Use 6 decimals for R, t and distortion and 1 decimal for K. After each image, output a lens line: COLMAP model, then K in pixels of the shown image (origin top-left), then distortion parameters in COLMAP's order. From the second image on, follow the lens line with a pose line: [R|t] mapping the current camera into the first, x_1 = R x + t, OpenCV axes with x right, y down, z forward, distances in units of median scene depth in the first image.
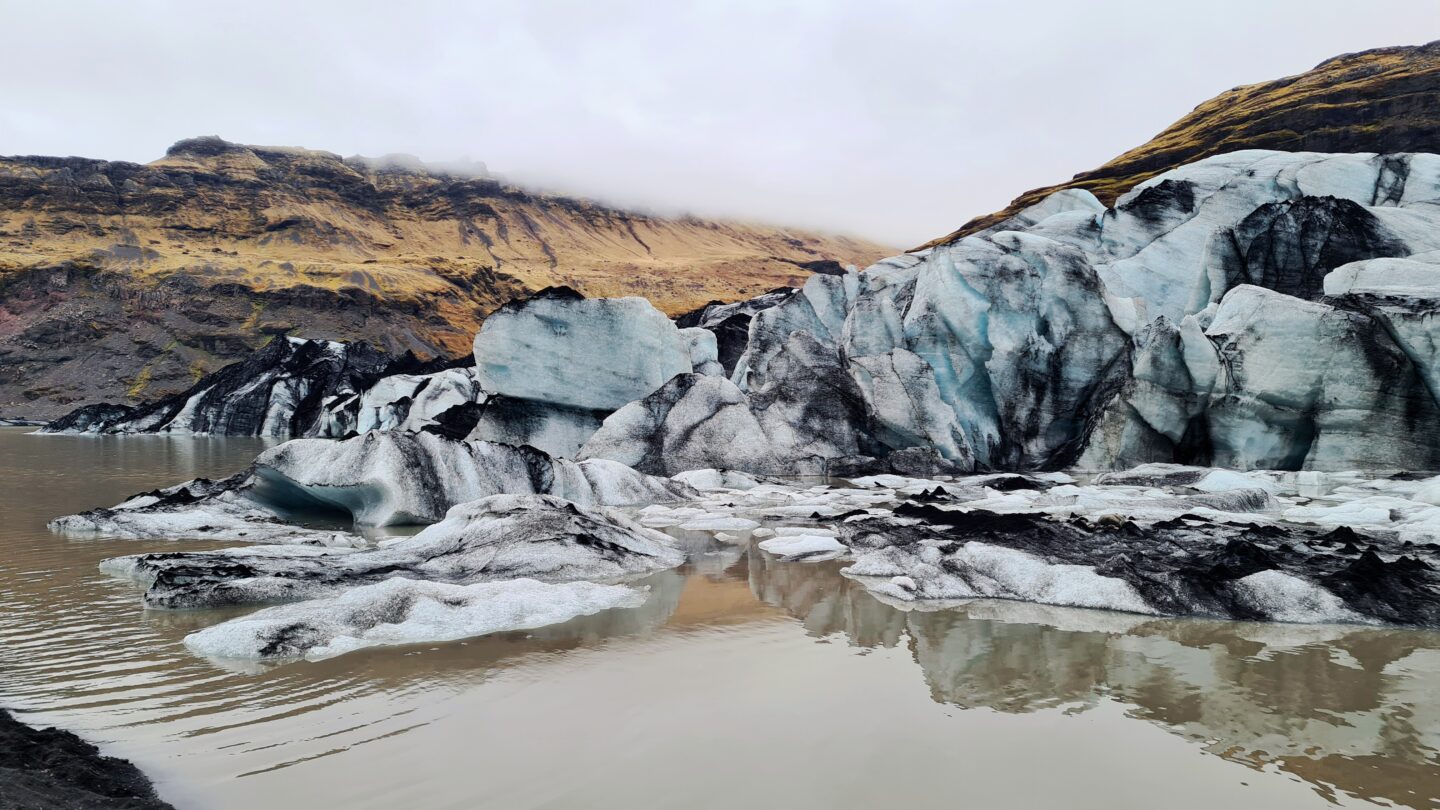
lens RADIAL K [[1063.9, 0, 720.0], [0, 1063.9, 405.0], [0, 0, 1]] dist [0.096975, -0.075409]
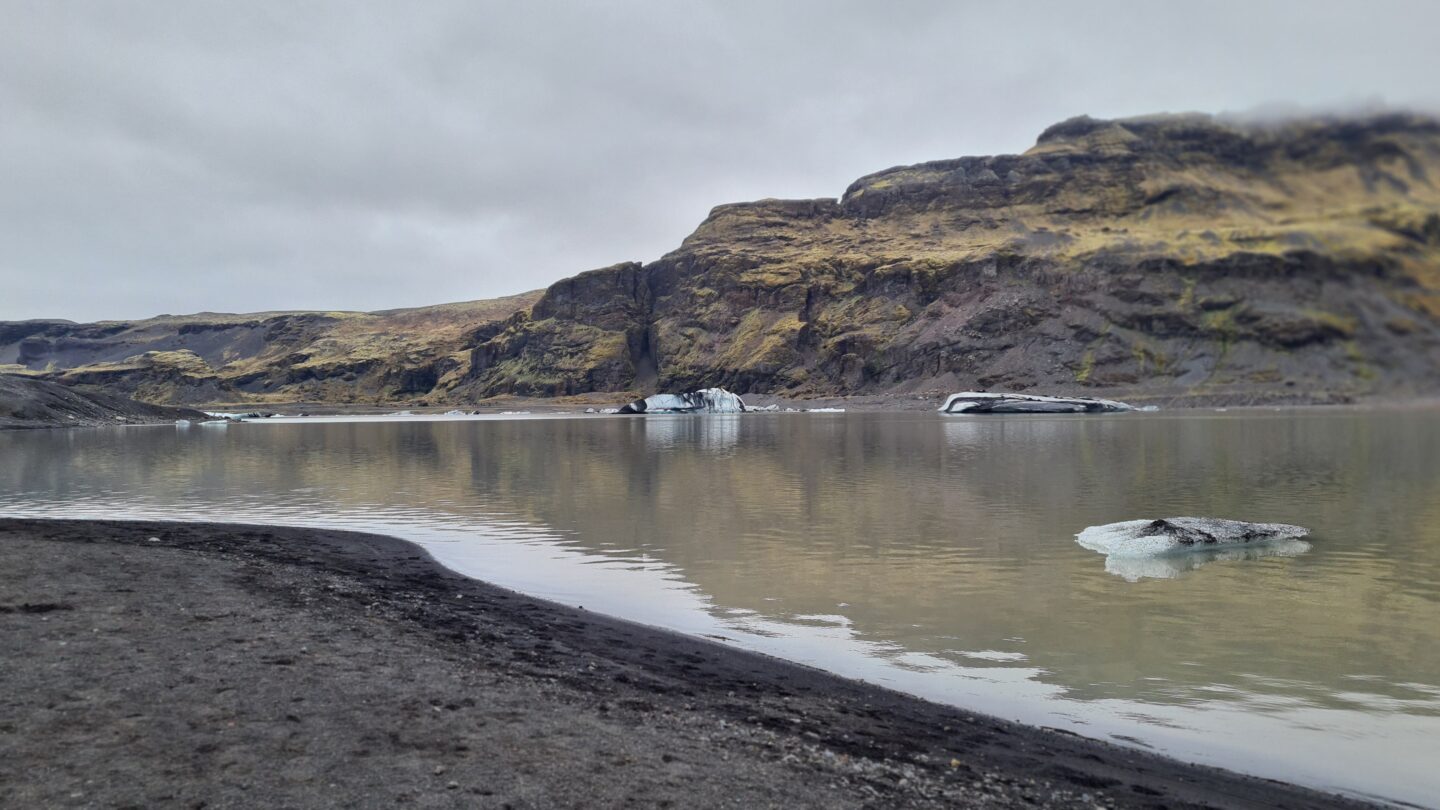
lens RADIAL K [[1063.9, 0, 720.0], [0, 1063.9, 405.0], [0, 0, 1]] dist [0.096975, -0.075409]
pose [[0.807604, -0.007414, -0.589678, -0.186098], [0.014041, 0.999879, 0.006659, 0.001731], [0.589558, -0.013658, 0.807611, 0.024373]]
